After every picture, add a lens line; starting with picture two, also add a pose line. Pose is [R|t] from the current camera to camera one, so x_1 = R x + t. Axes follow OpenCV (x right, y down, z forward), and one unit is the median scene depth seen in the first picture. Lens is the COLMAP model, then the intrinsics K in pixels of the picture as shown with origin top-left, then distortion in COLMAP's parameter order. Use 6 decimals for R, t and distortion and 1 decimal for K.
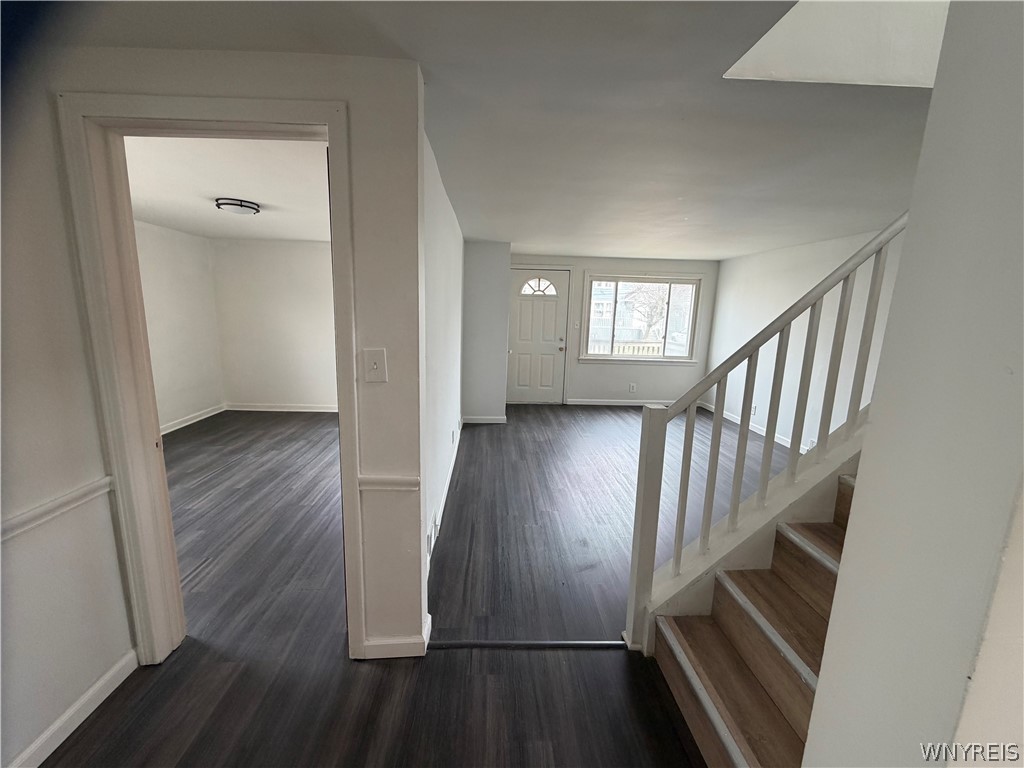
lens RADIAL K [[412.5, 0, 506.5], [0, 412.5, 385.0], [0, 0, 1]] dist [0.001849, 0.000907]
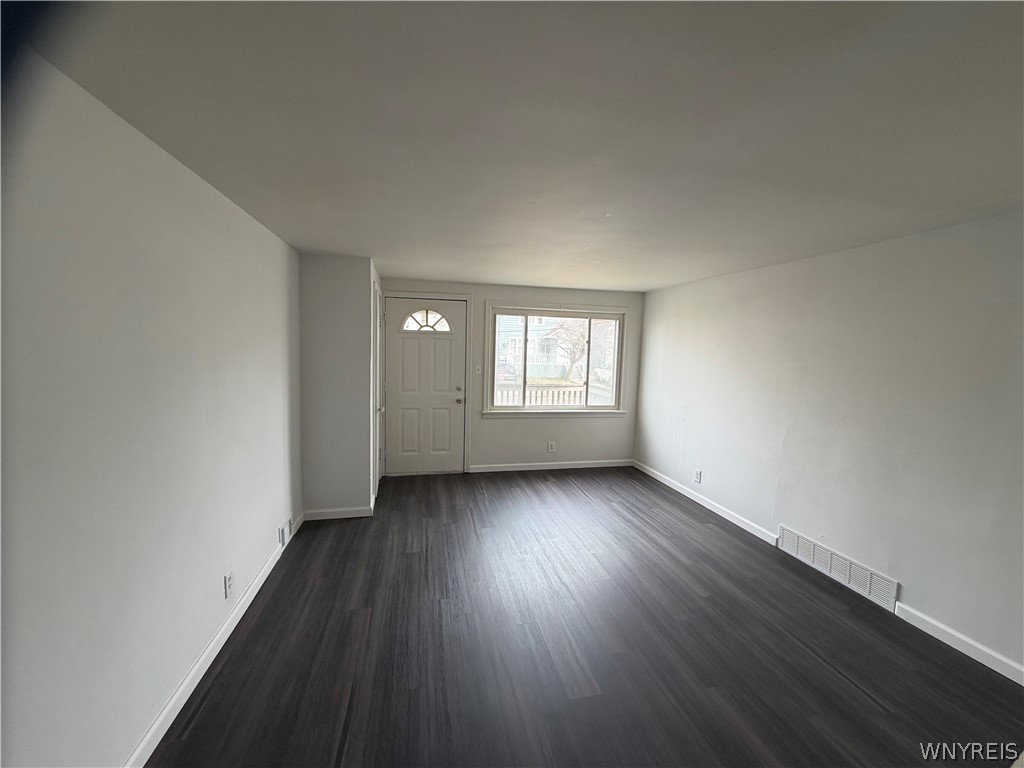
lens RADIAL K [[412.5, 0, 506.5], [0, 412.5, 385.0], [0, 0, 1]] dist [0.001849, 0.000907]
pose [[0.985608, -0.017991, 0.168088, 0.091870], [0.032302, 0.996043, -0.082798, -0.050885], [-0.165933, 0.087036, 0.982289, 0.230168]]
